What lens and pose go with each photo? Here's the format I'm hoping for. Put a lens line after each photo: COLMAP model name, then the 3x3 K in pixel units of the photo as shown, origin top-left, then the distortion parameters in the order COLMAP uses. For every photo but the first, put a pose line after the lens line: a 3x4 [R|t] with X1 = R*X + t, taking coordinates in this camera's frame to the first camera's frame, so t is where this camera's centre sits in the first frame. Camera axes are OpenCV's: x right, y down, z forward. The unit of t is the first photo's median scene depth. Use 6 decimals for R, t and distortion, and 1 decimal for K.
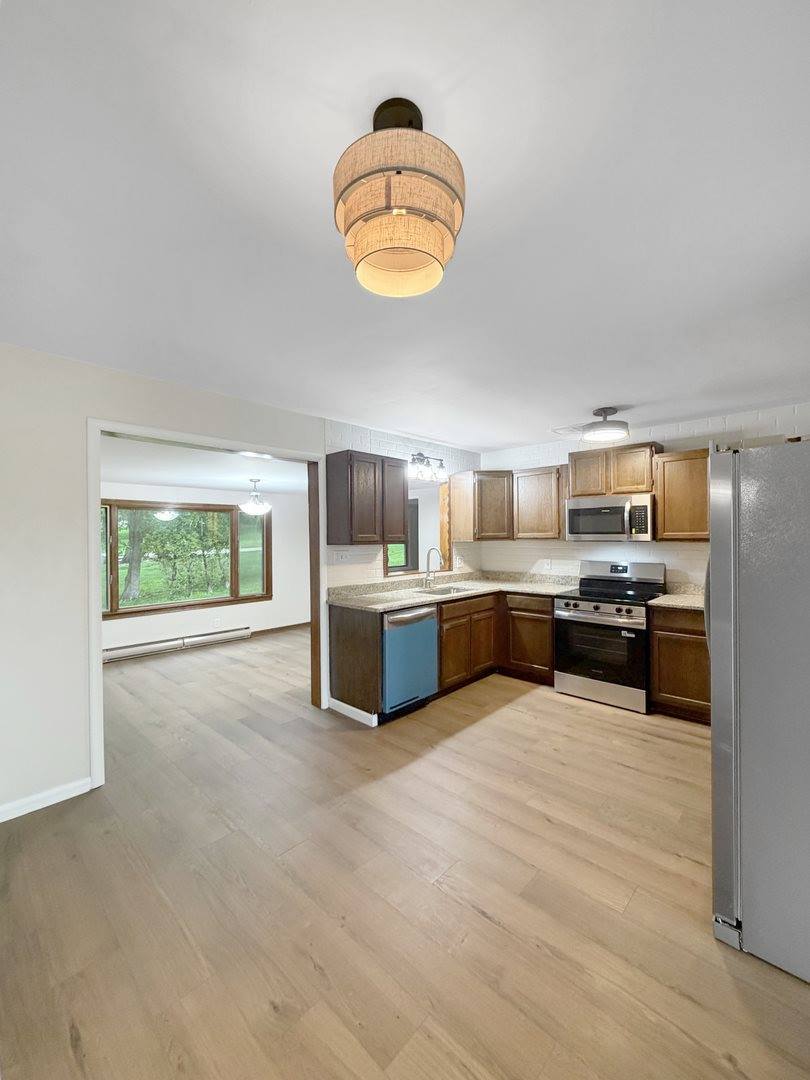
lens RADIAL K [[435.5, 0, 410.6], [0, 435.5, 539.7], [0, 0, 1]] dist [-0.000035, -0.000063]
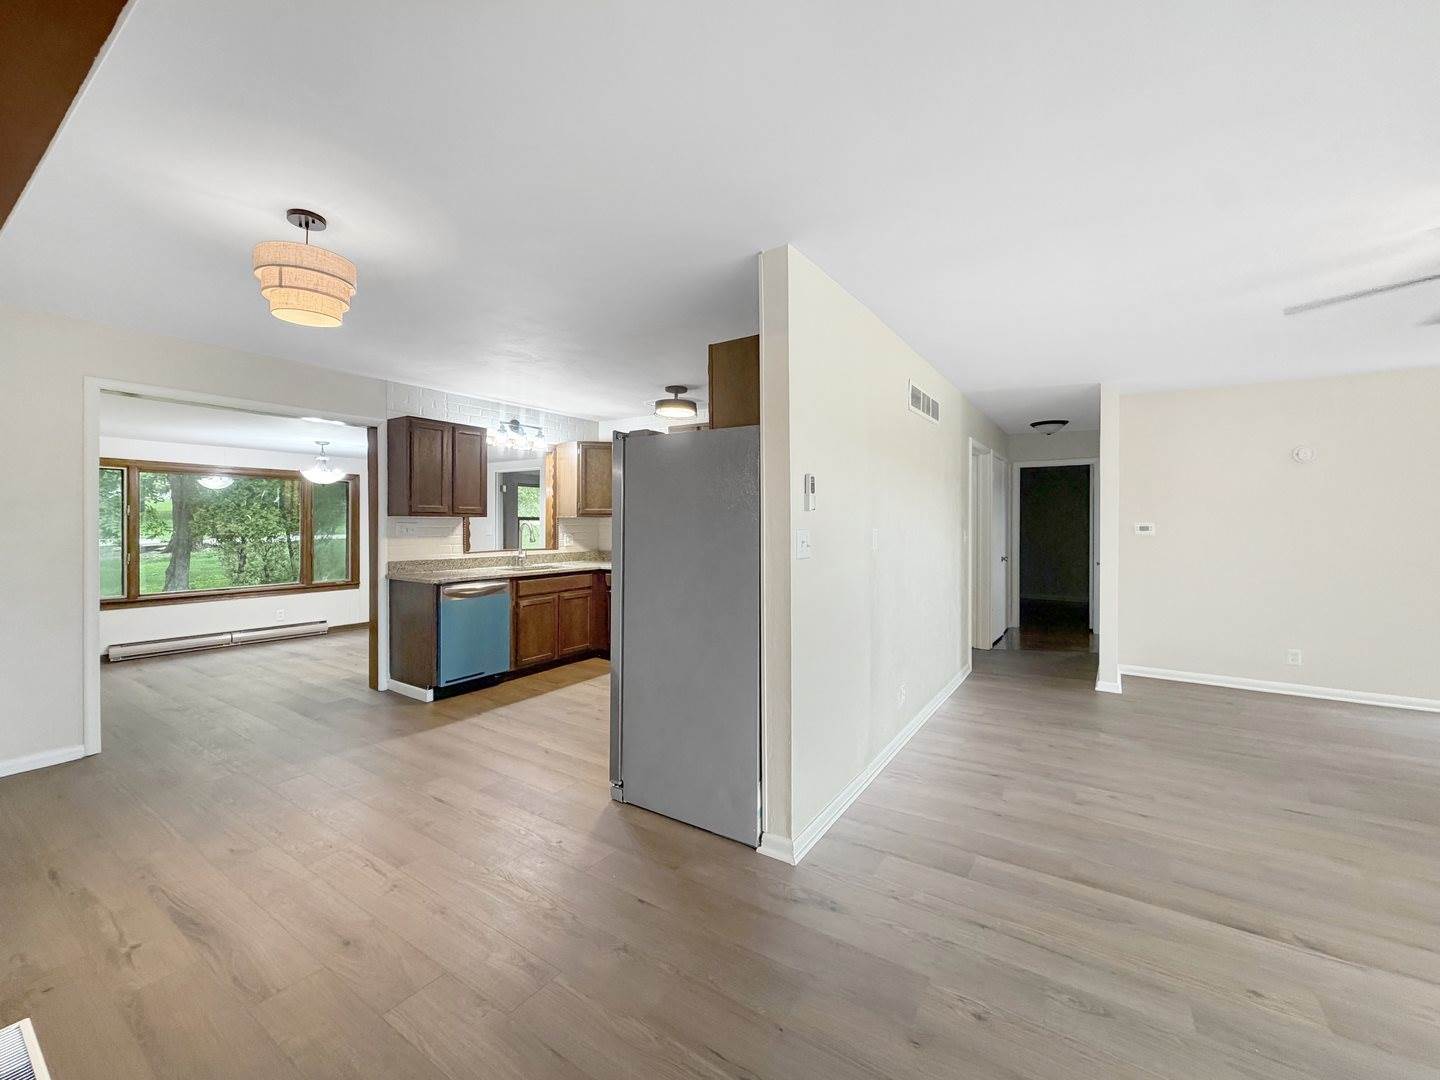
lens RADIAL K [[580.7, 0, 714.5], [0, 580.7, 528.1], [0, 0, 1]] dist [-0.000035, -0.000063]
pose [[0.986363, 0.011218, 0.164204, 0.281368], [-0.011544, 0.999933, 0.001032, 0.027610], [-0.164181, -0.002914, 0.986426, -0.328609]]
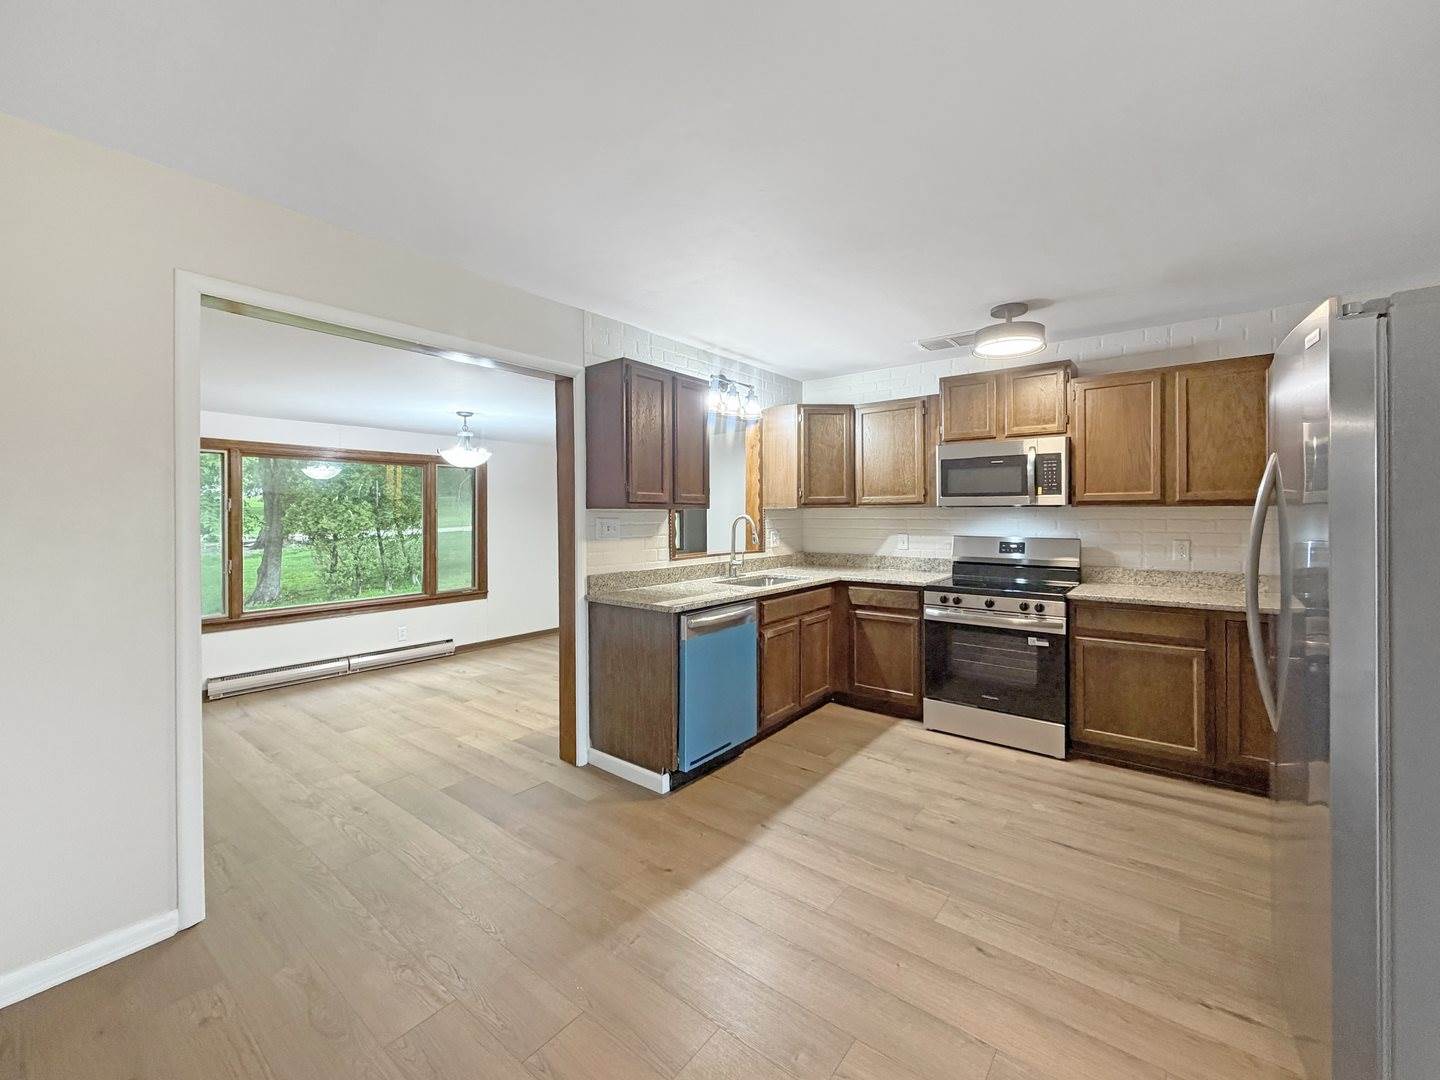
lens RADIAL K [[587.9, 0, 715.7], [0, 587.9, 516.8], [0, 0, 1]] dist [0.000078, 0.000014]
pose [[0.996887, 0.003404, 0.078771, -0.067140], [-0.003175, 0.999990, -0.003031, 0.025126], [-0.078781, 0.002772, 0.996888, 0.120227]]
